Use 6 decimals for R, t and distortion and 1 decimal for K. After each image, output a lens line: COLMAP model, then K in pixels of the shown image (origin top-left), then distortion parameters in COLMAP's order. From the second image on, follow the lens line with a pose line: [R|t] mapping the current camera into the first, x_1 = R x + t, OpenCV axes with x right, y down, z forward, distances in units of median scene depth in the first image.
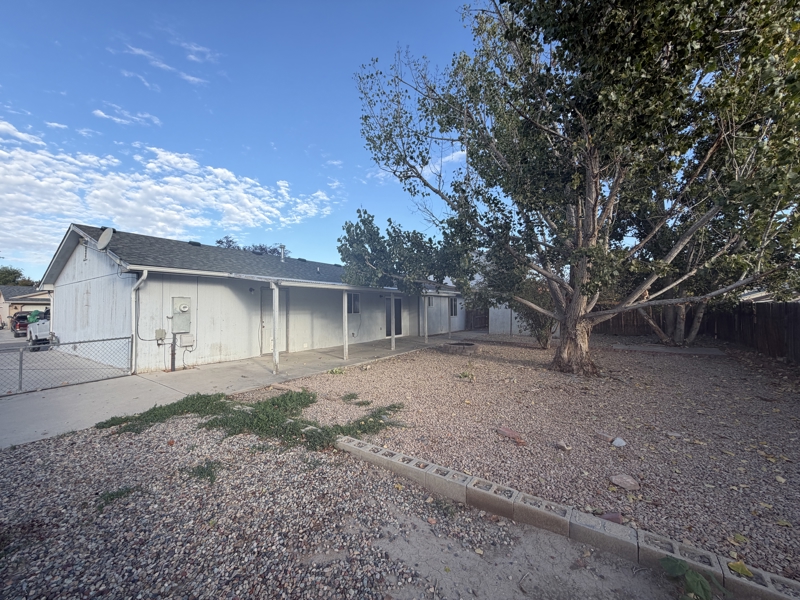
lens RADIAL K [[317.3, 0, 398.0], [0, 317.3, 298.7], [0, 0, 1]] dist [-0.000658, 0.000419]
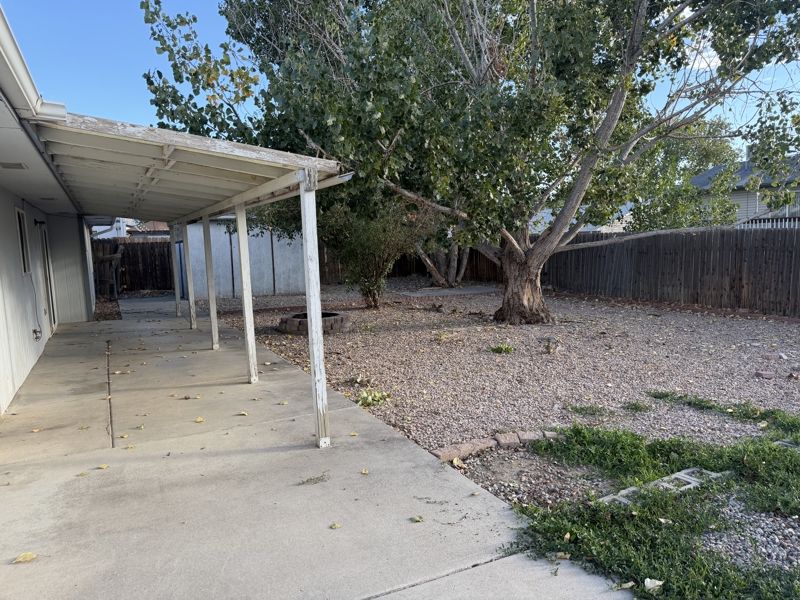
lens RADIAL K [[573.2, 0, 400.0], [0, 573.2, 300.0], [0, 0, 1]] dist [0.064427, -0.068918]
pose [[0.471259, -0.103785, 0.875868, -1.228240], [0.007668, 0.993497, 0.113598, 0.019912], [-0.881962, -0.046818, 0.468990, 0.922298]]
